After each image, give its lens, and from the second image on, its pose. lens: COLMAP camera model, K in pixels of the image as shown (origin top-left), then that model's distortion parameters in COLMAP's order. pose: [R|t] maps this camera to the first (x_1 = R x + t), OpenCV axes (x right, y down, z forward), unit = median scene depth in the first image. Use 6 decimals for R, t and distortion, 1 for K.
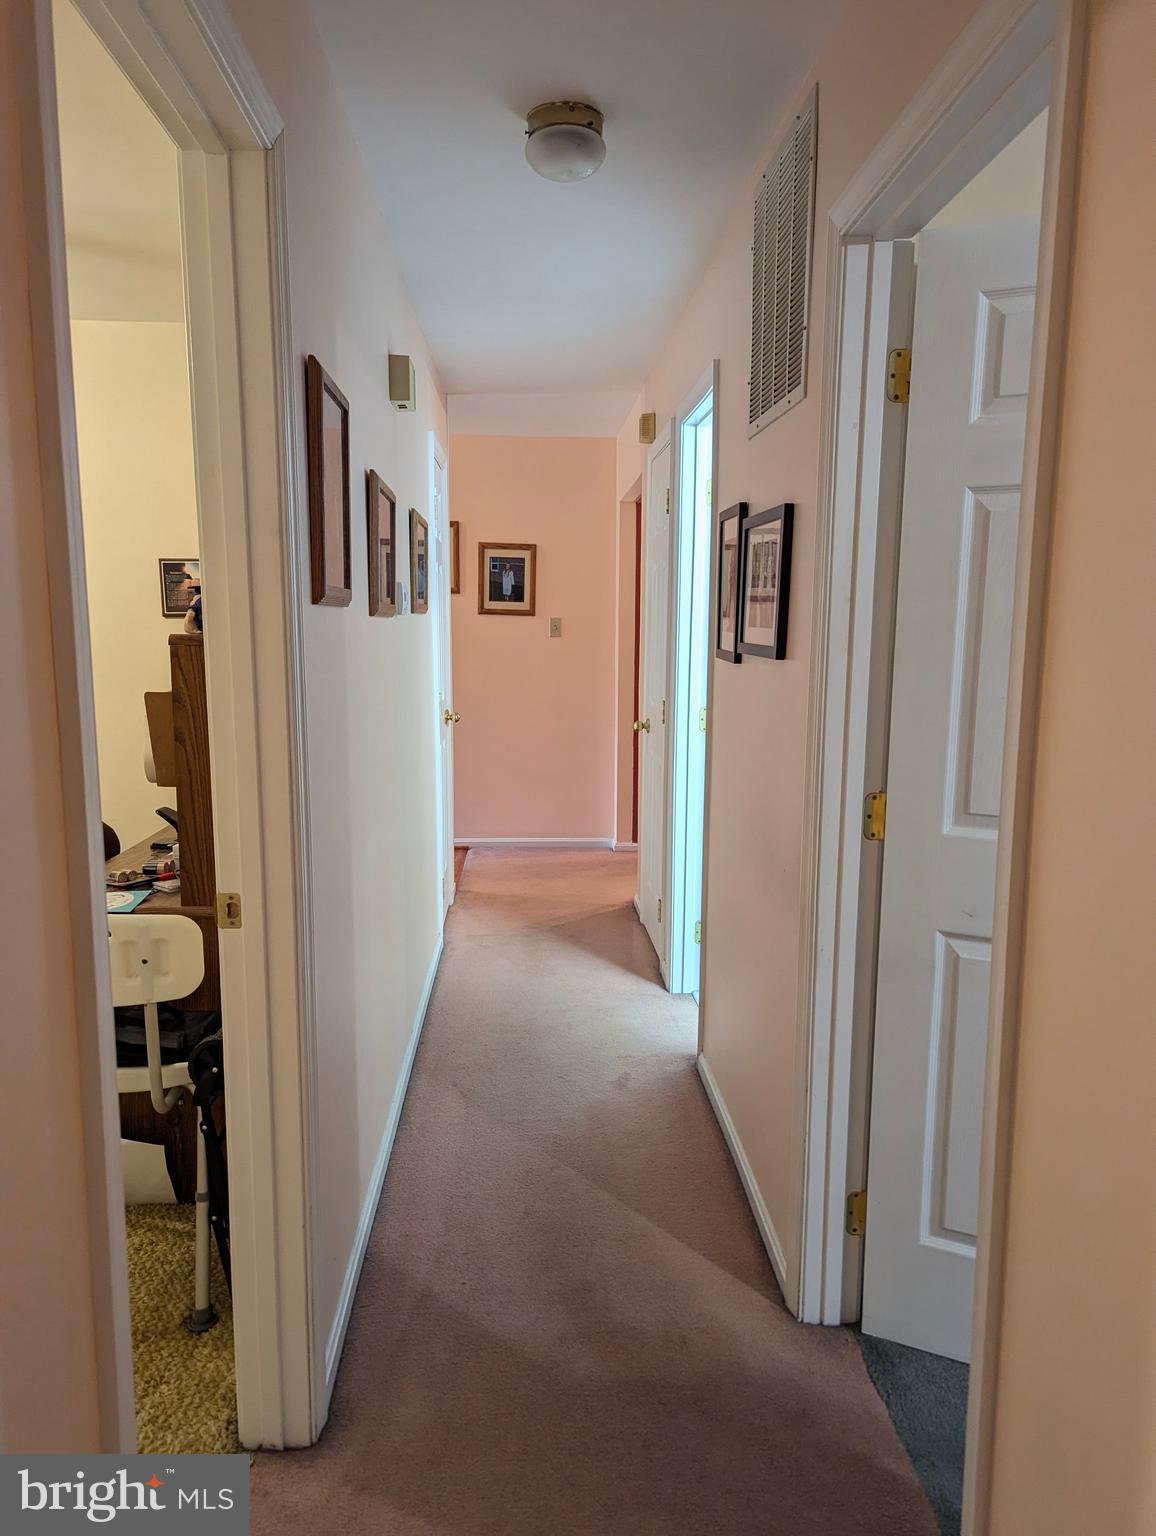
lens RADIAL K [[1077.2, 0, 577.9], [0, 1077.2, 776.3], [0, 0, 1]] dist [0.042041, -0.000417]
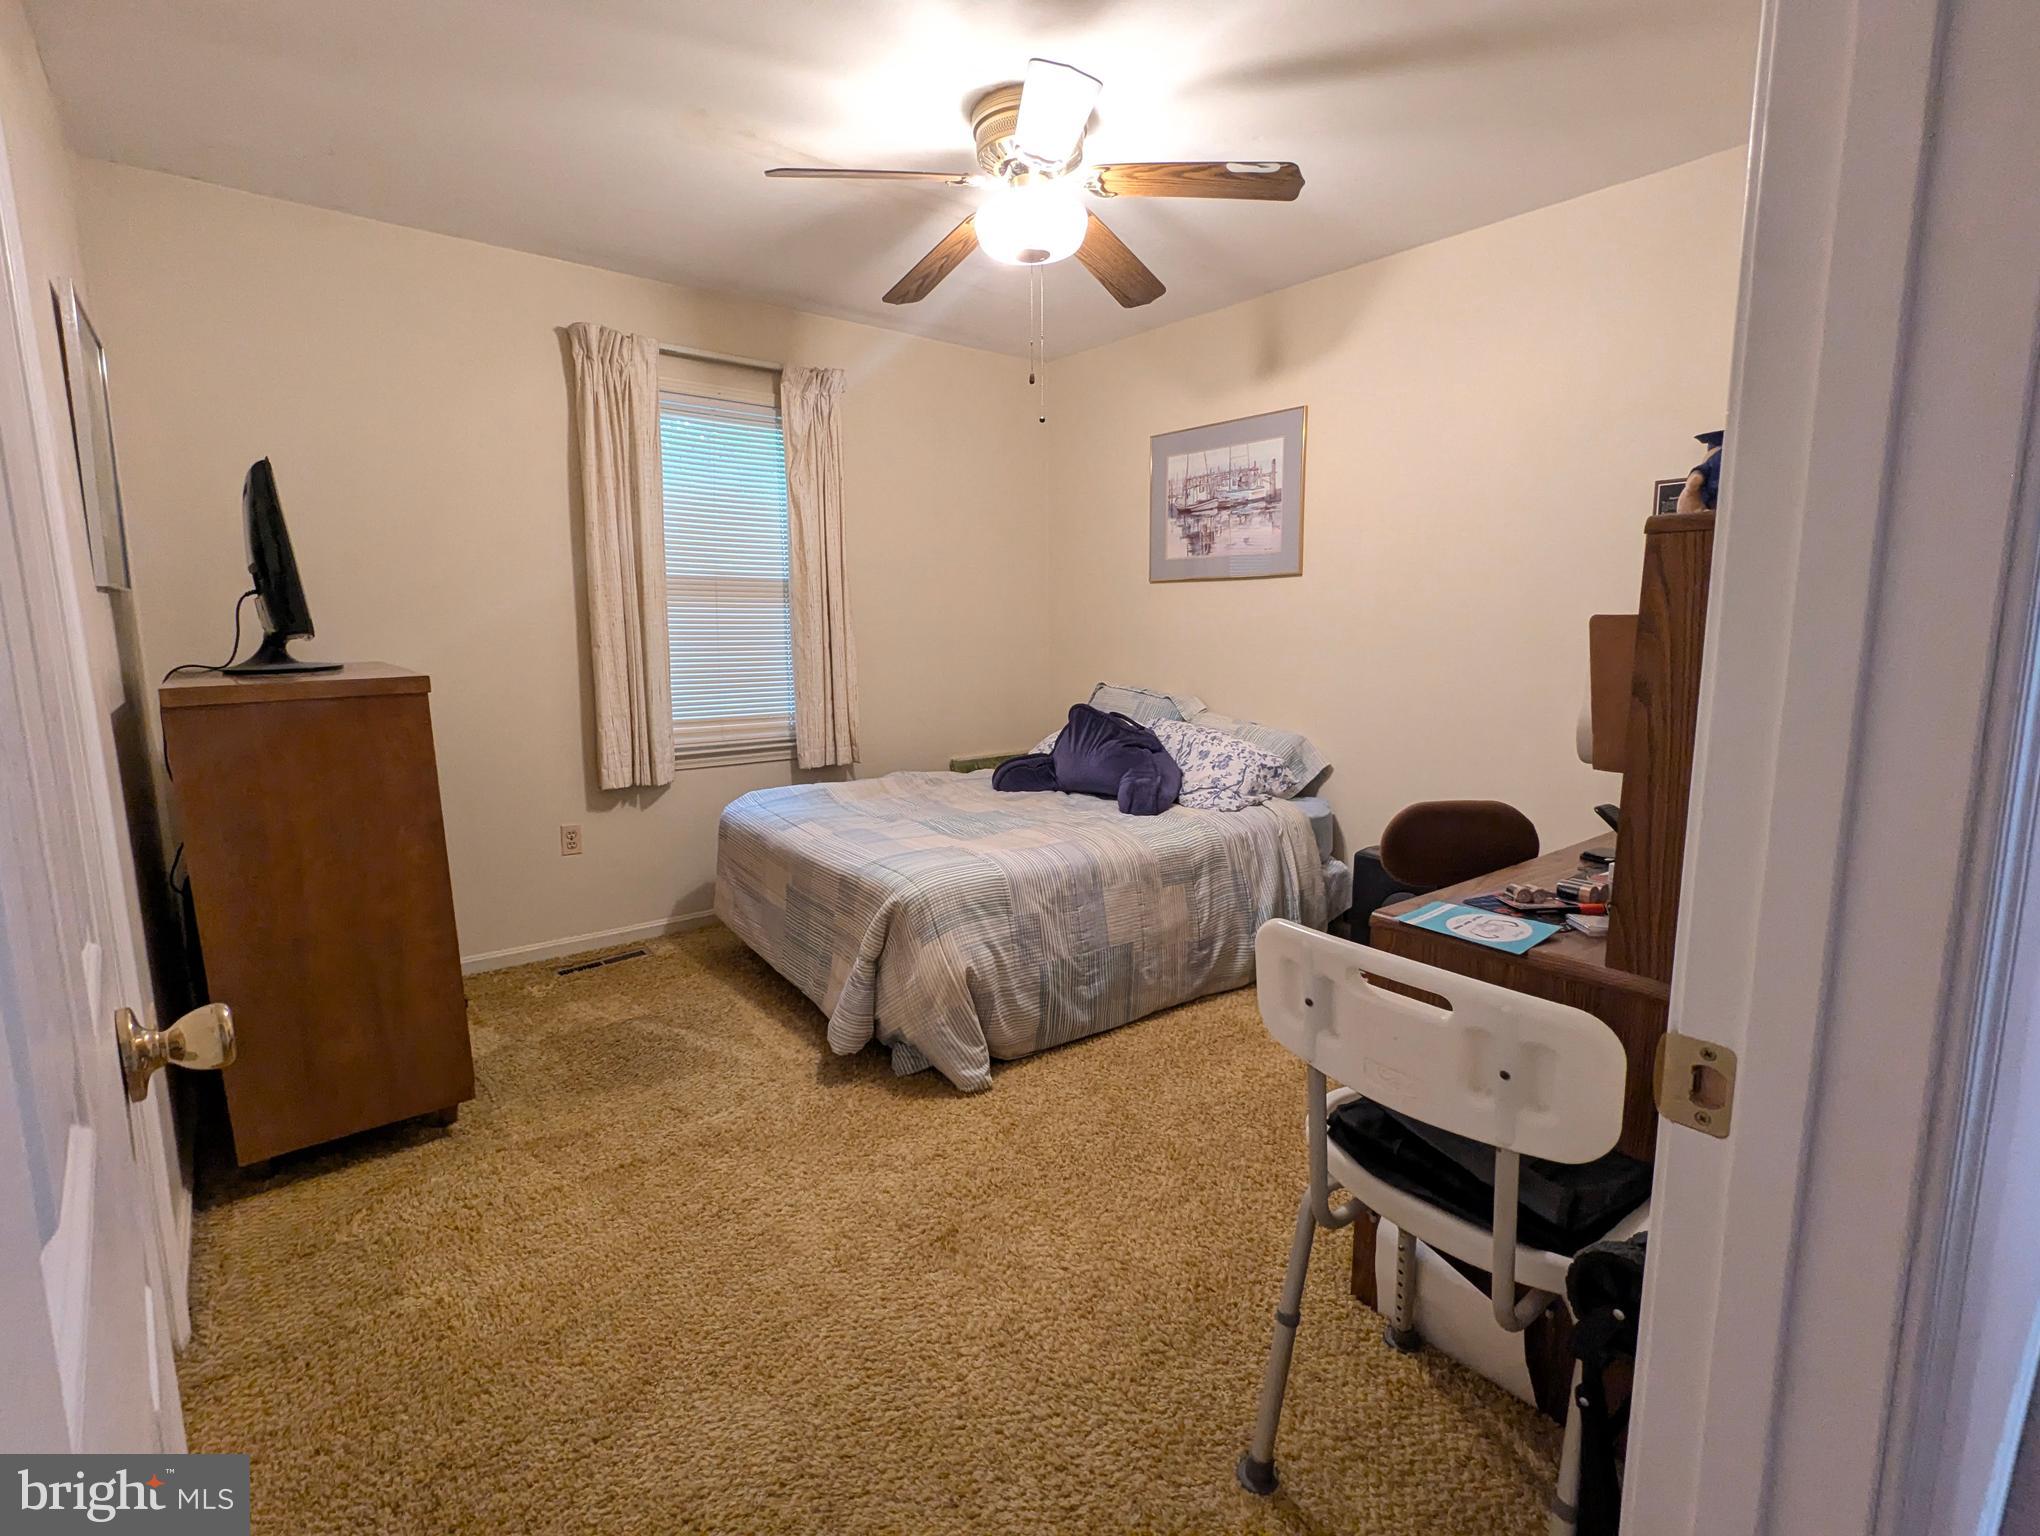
lens RADIAL K [[965.8, 0, 1017.6], [0, 965.8, 772.4], [0, 0, 1]] dist [-0.002395, 0.003054]
pose [[0.588124, 0.115067, -0.800544, -0.138343], [-0.107587, 0.992161, 0.063571, 0.011942], [0.801583, 0.048741, 0.595893, 0.407524]]
